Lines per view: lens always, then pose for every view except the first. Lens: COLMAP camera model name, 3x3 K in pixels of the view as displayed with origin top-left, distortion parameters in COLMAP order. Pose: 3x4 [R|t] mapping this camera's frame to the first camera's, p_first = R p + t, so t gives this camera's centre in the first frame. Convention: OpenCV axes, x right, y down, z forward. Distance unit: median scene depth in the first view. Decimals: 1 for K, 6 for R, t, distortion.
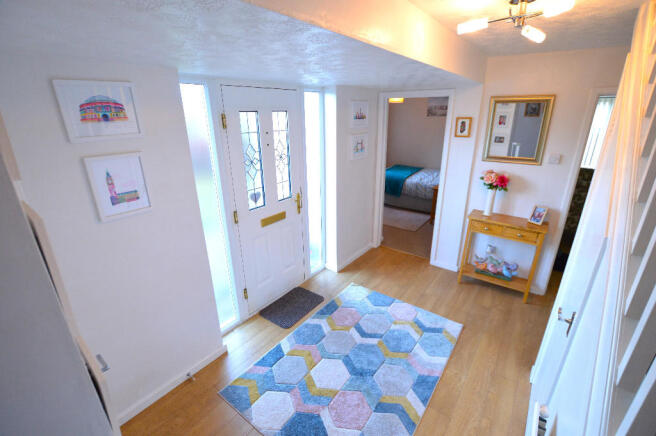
lens RADIAL K [[293.6, 0, 329.4], [0, 293.6, 219.2], [0, 0, 1]] dist [-0.013210, 0.000312]
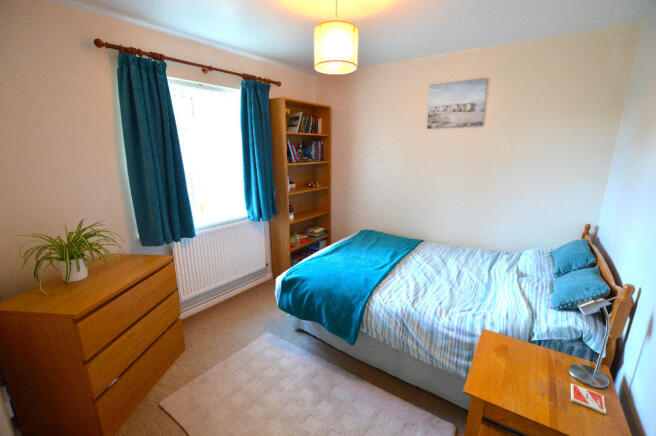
lens RADIAL K [[293.6, 0, 329.4], [0, 293.6, 219.2], [0, 0, 1]] dist [-0.013210, 0.000312]
pose [[0.999915, 0.010282, 0.008036, 0.207088], [-0.009292, 0.993346, -0.114795, -0.184030], [-0.009163, 0.114711, 0.993357, 0.650868]]
